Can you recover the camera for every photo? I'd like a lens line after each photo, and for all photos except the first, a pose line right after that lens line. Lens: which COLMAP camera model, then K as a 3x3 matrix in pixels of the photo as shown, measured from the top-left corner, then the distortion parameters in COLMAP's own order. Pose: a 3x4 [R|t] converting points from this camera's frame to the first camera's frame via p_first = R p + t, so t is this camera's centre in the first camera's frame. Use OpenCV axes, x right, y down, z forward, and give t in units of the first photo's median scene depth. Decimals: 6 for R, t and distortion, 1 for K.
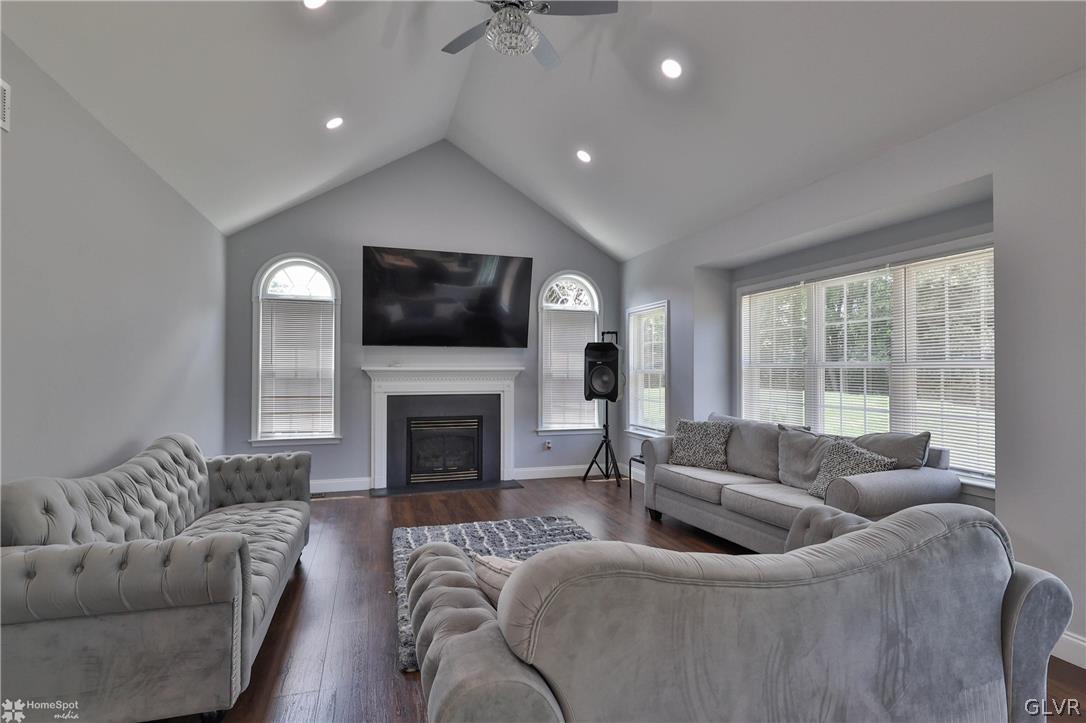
lens RADIAL K [[540.5, 0, 545.3], [0, 540.5, 359.1], [0, 0, 1]] dist [-0.000168, -0.000936]
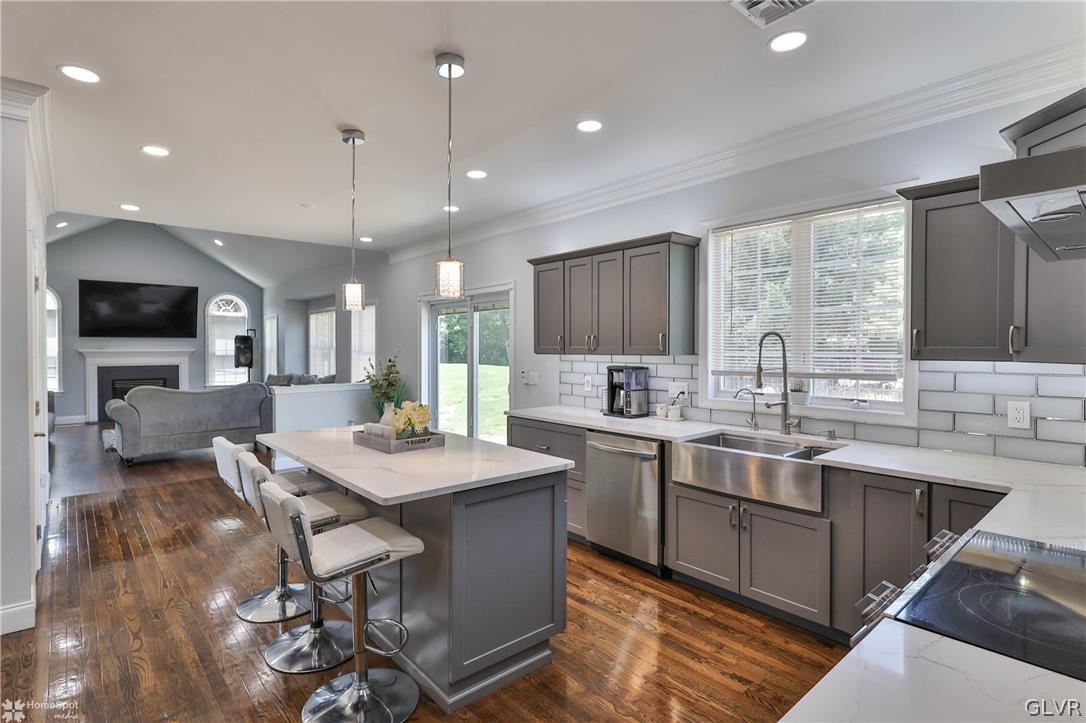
lens RADIAL K [[540.5, 0, 536.5], [0, 540.5, 352.8], [0, 0, 1]] dist [-0.000168, -0.000936]
pose [[0.922434, -0.004290, 0.386131, 0.304313], [-0.004227, 0.999766, 0.021207, -0.015121], [-0.386132, -0.021194, 0.922200, -1.029001]]
